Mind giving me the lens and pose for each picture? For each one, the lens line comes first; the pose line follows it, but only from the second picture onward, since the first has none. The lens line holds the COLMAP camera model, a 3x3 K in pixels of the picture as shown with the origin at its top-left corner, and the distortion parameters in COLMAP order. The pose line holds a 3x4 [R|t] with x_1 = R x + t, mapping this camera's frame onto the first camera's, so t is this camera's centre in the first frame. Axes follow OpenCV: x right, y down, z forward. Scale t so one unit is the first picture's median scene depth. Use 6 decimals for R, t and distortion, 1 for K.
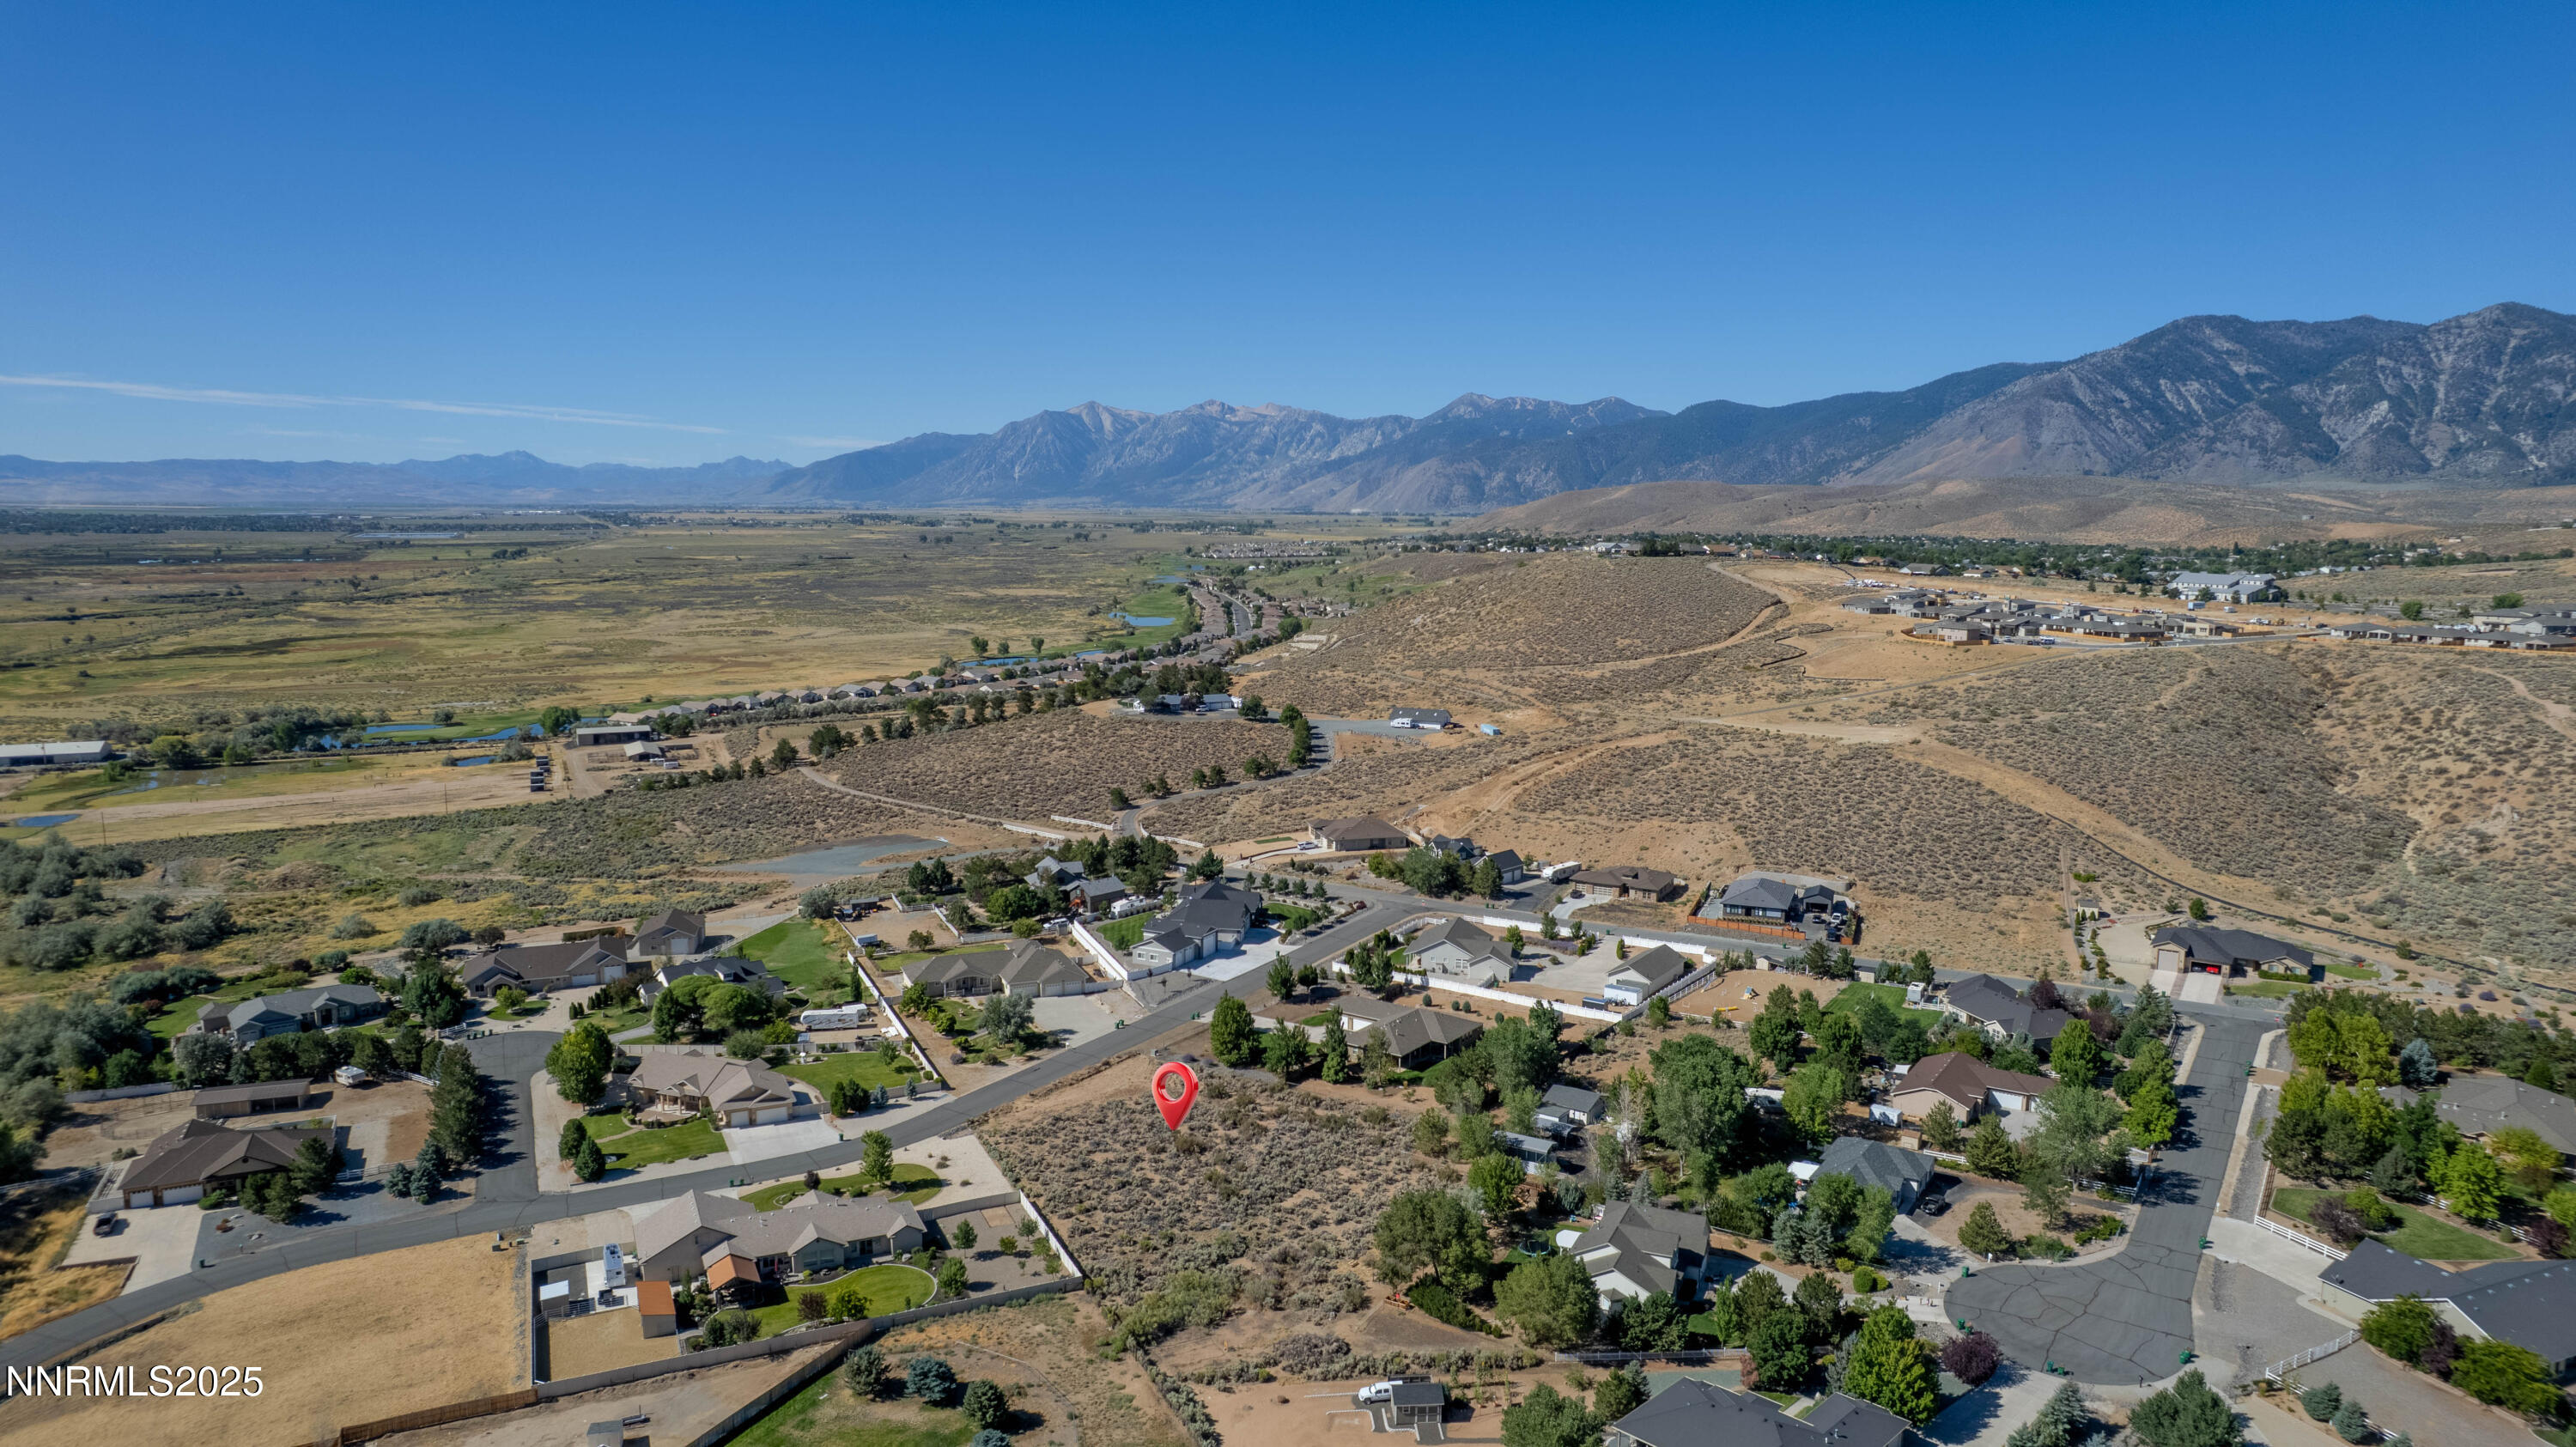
lens RADIAL K [[1649.9, 0, 1297.0], [0, 1649.9, 719.2], [0, 0, 1]] dist [-0.075371, 0.068617]
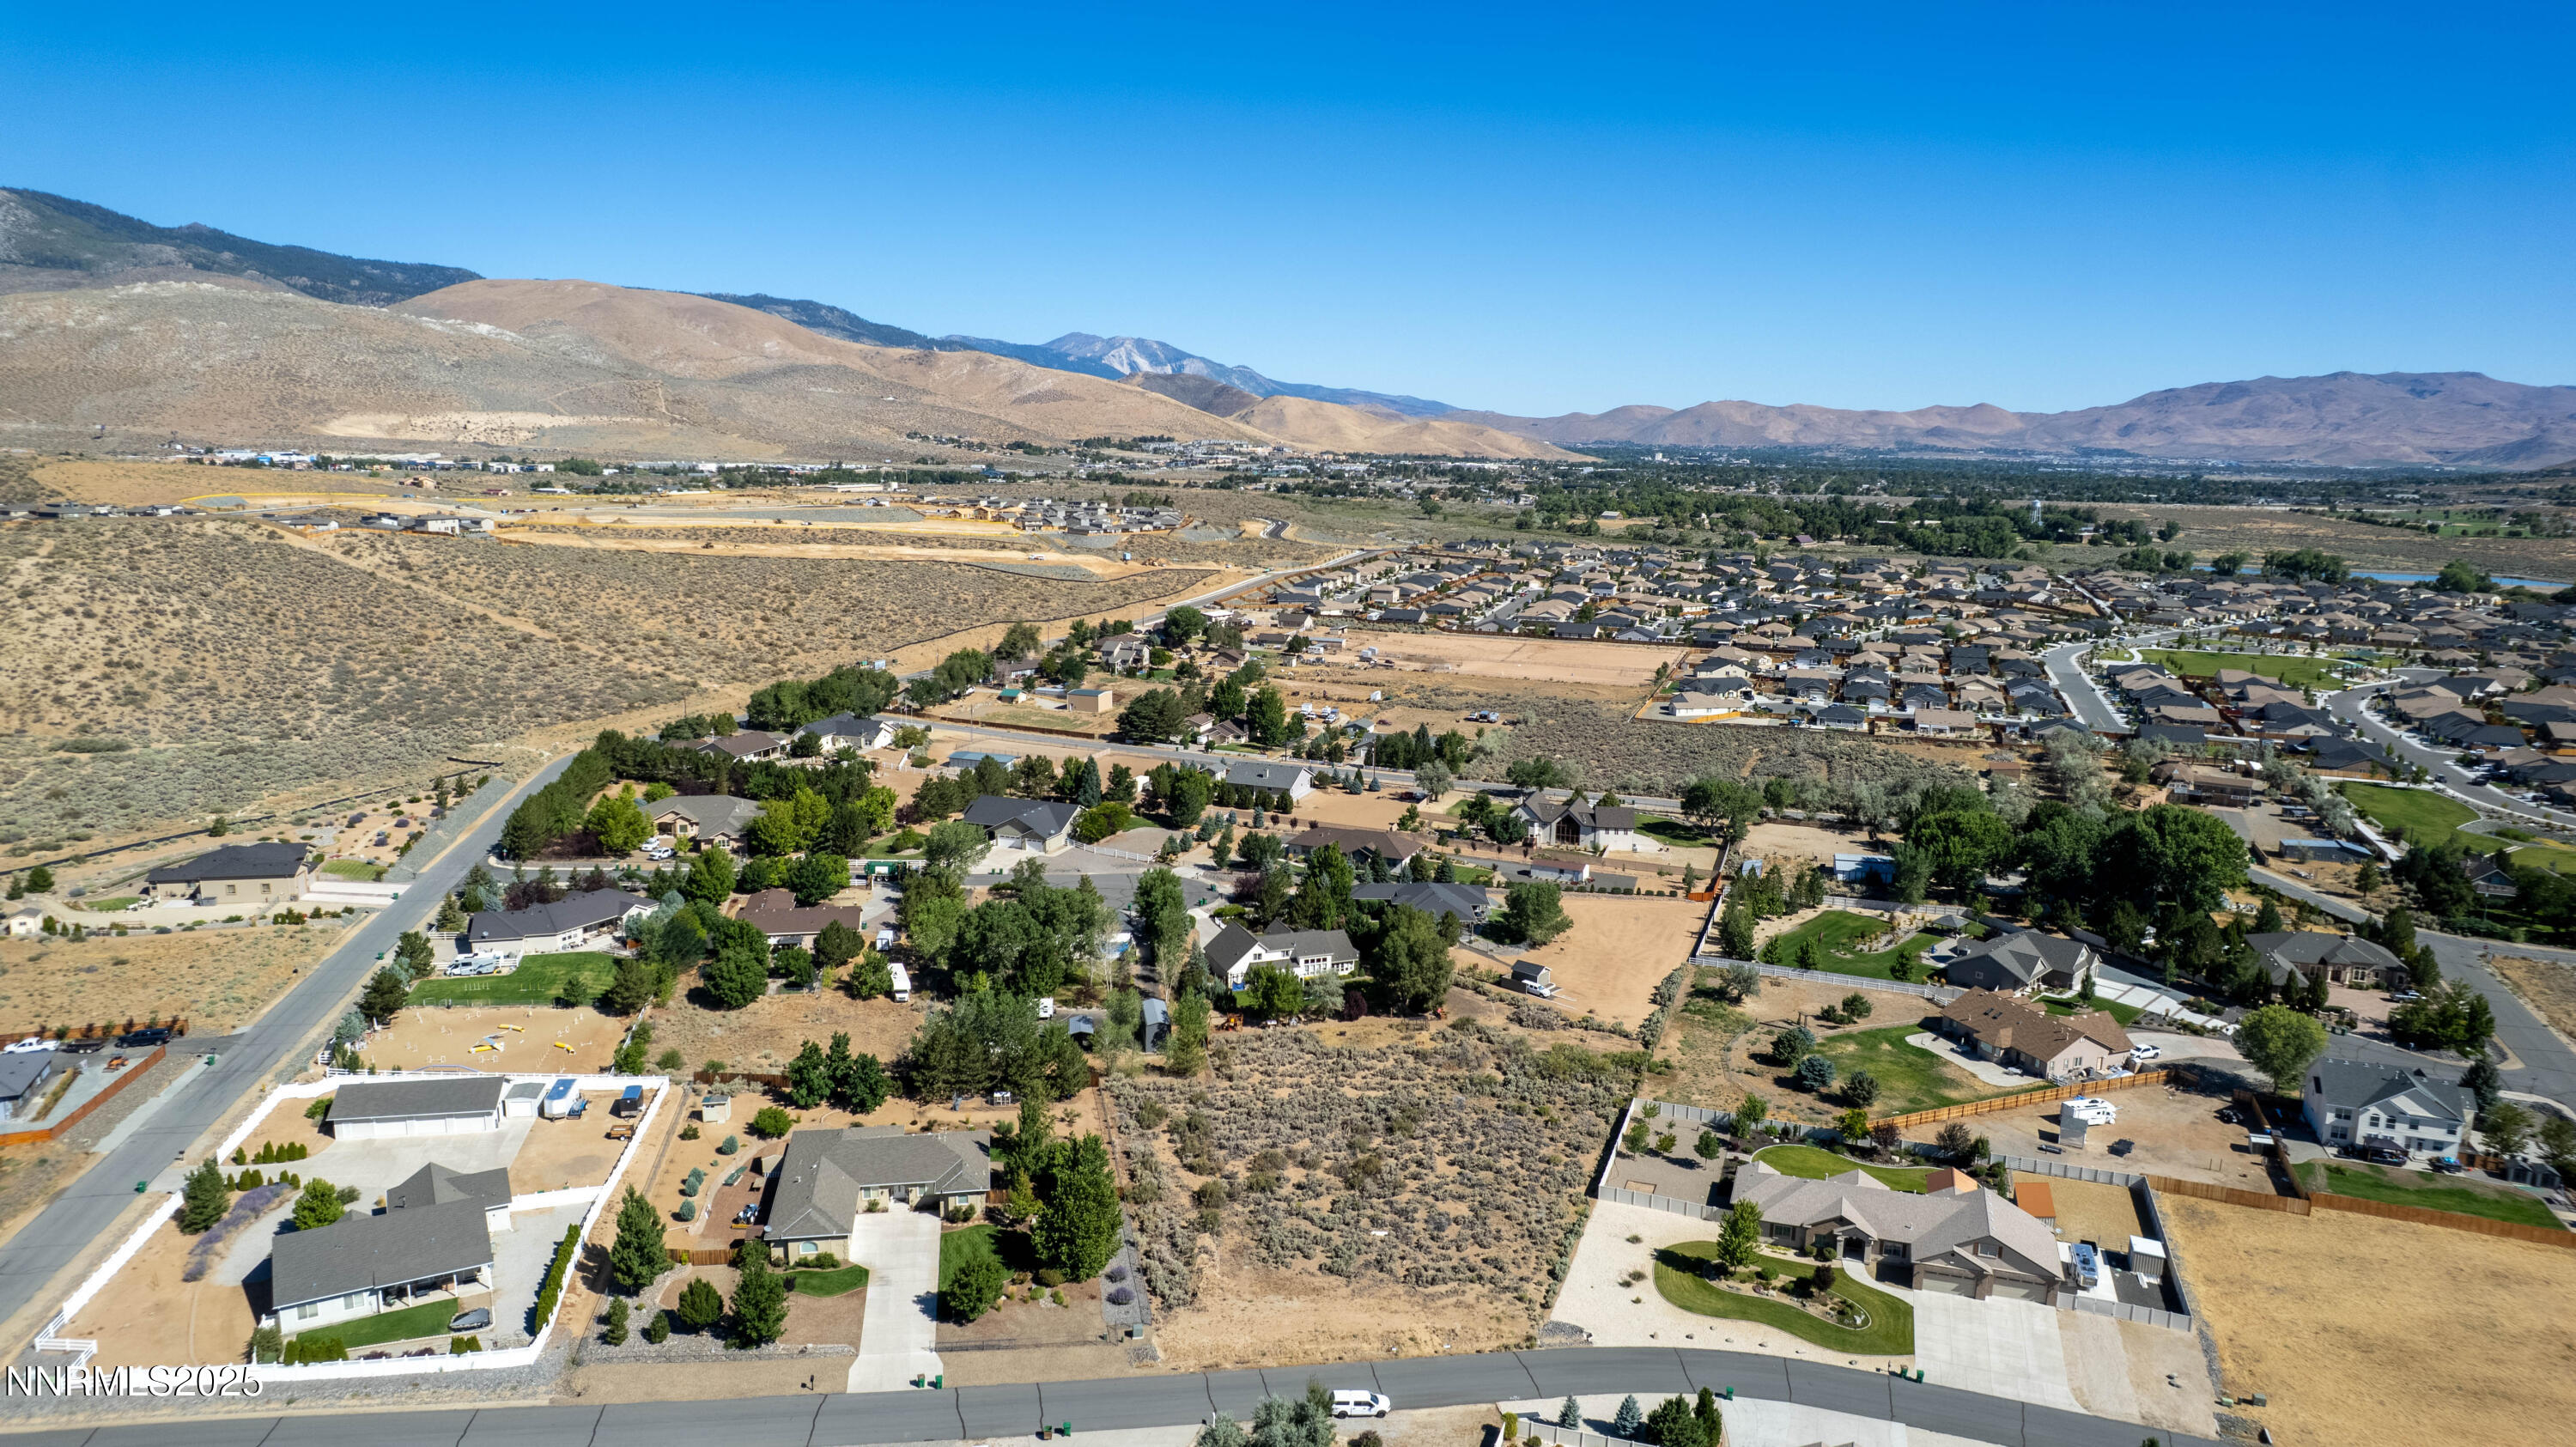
lens RADIAL K [[1649.9, 0, 1297.6], [0, 1649.9, 725.3], [0, 0, 1]] dist [-0.075371, 0.068617]
pose [[-0.709394, -0.141019, 0.690561, -0.282780], [0.074422, 0.959315, 0.272353, -0.085367], [-0.700872, 0.244598, -0.670037, 0.749900]]
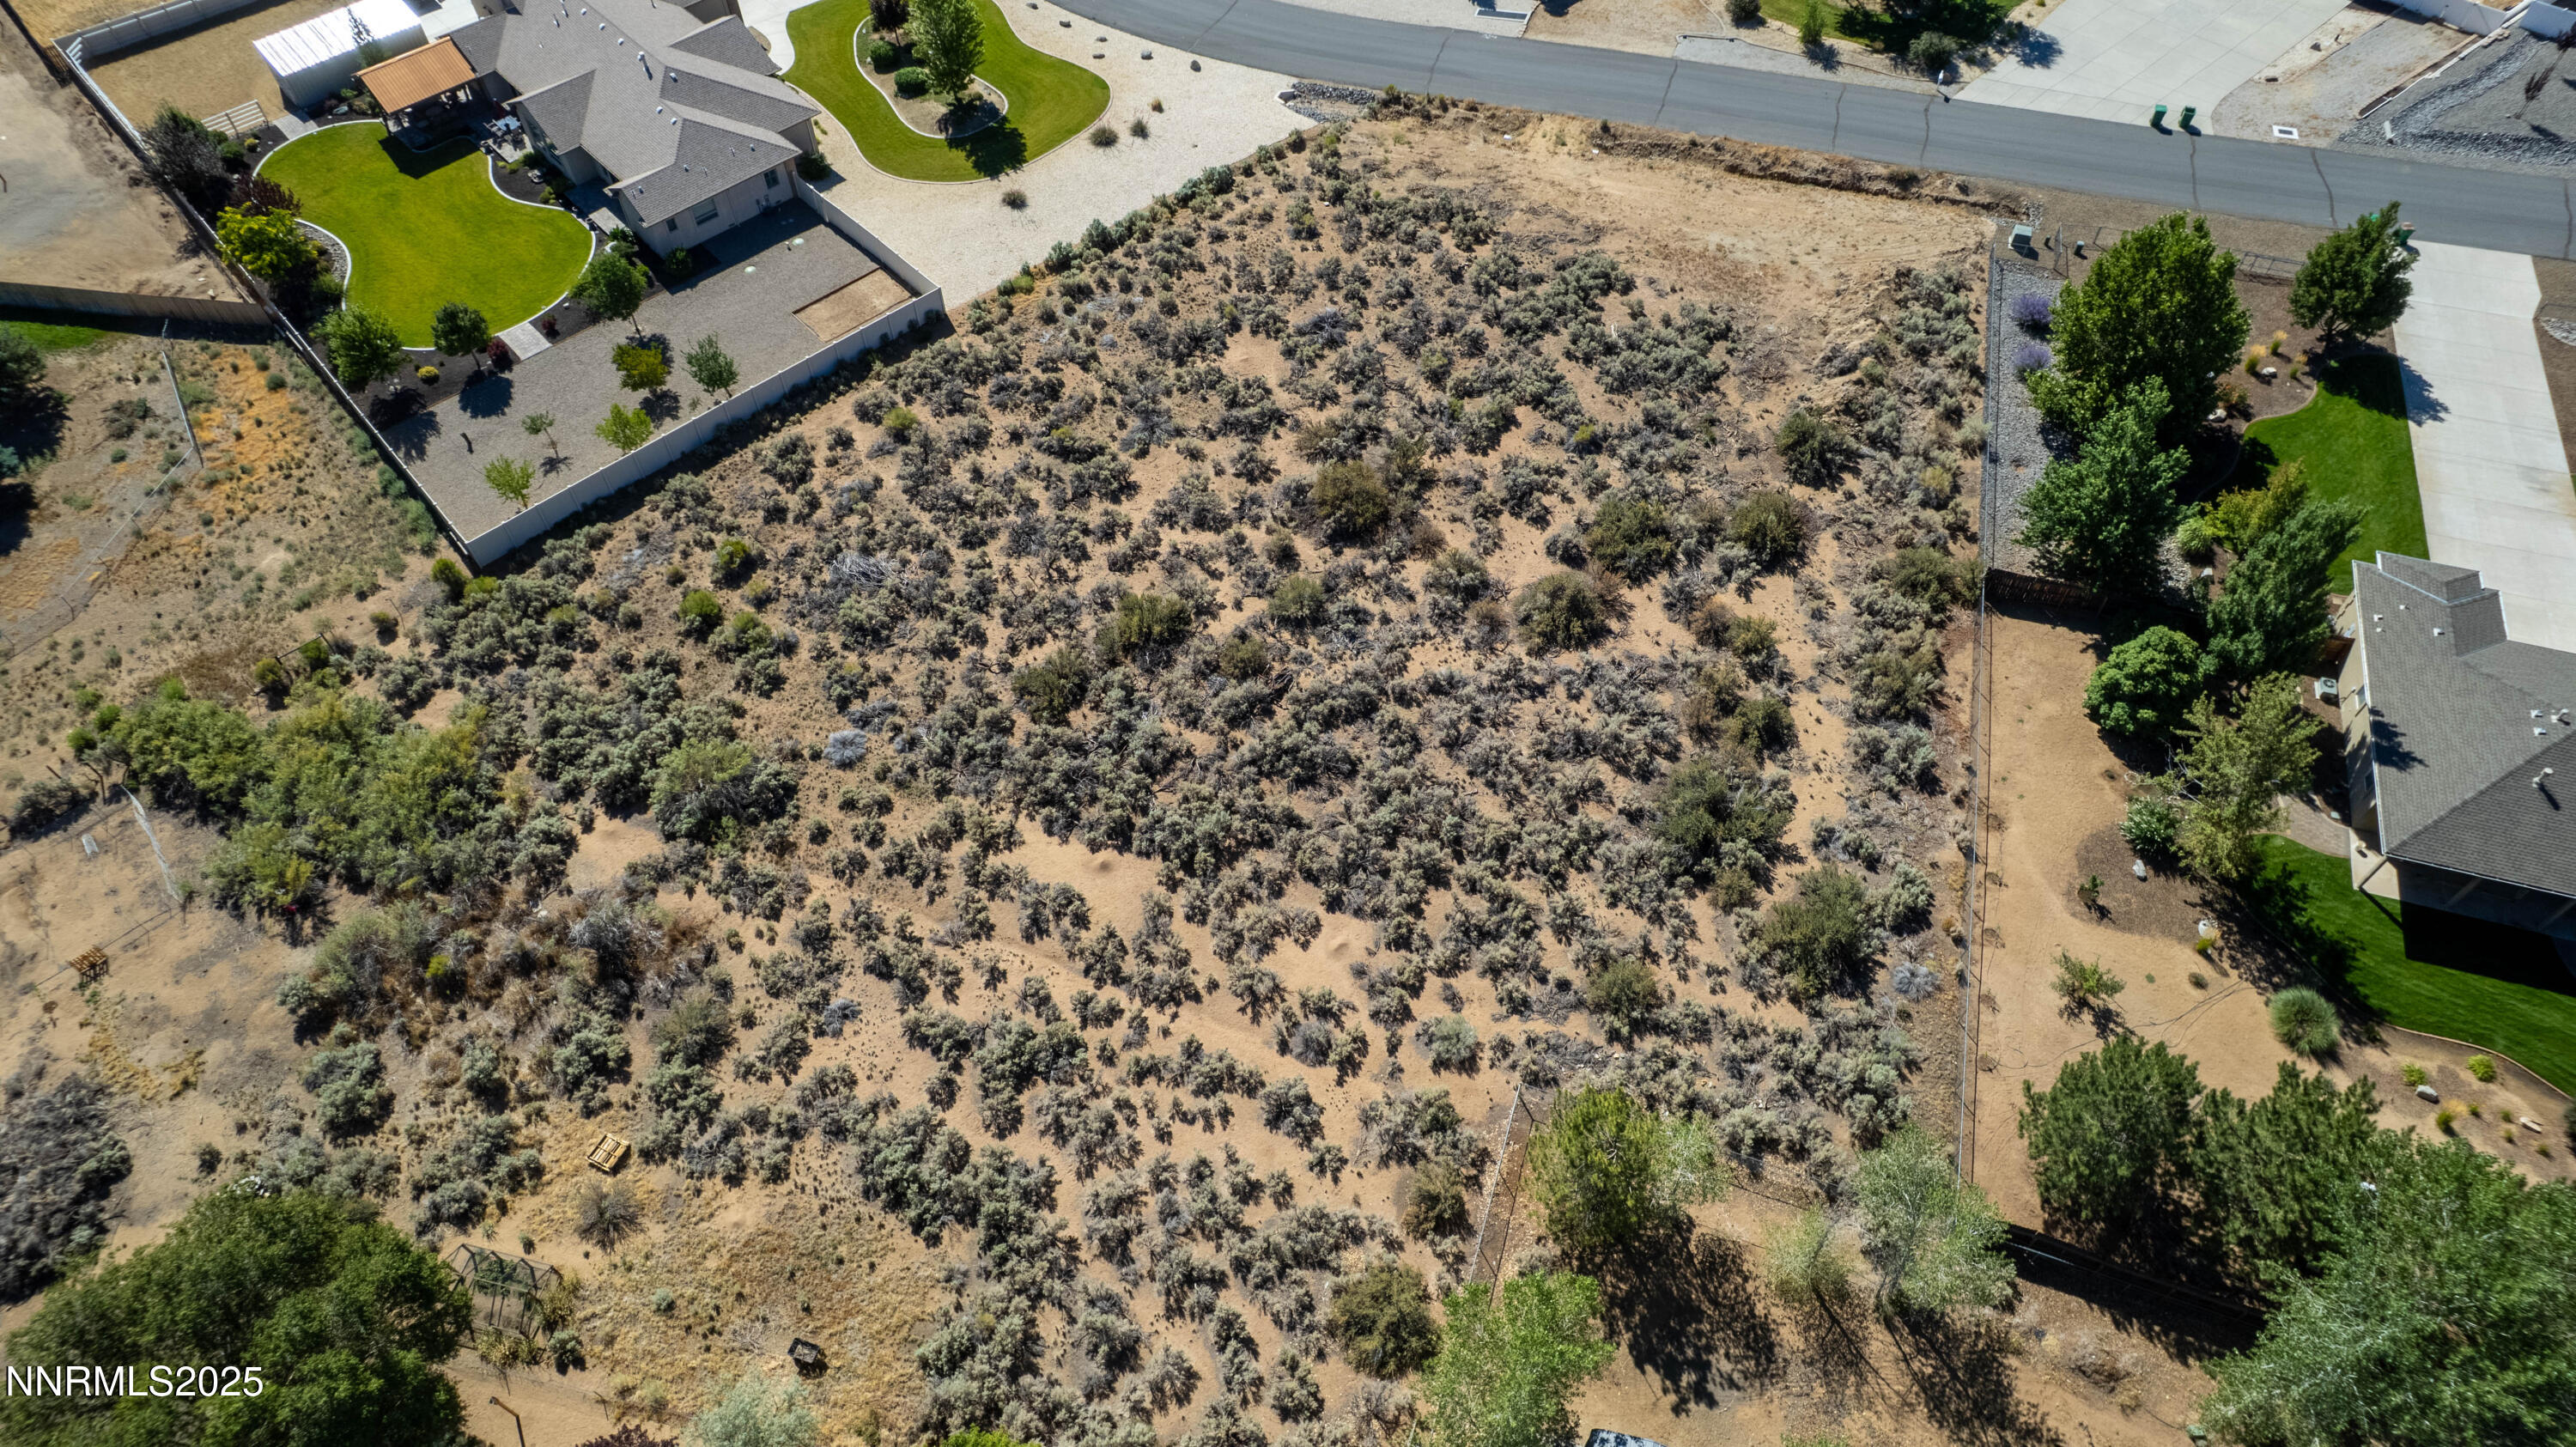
lens RADIAL K [[1649.9, 0, 1293.0], [0, 1649.9, 738.8], [0, 0, 1]] dist [-0.075371, 0.068617]
pose [[0.296787, 0.762389, -0.575048, 0.076301], [-0.115854, 0.626478, 0.770781, 0.019788], [0.947890, -0.162136, 0.274257, 0.442003]]
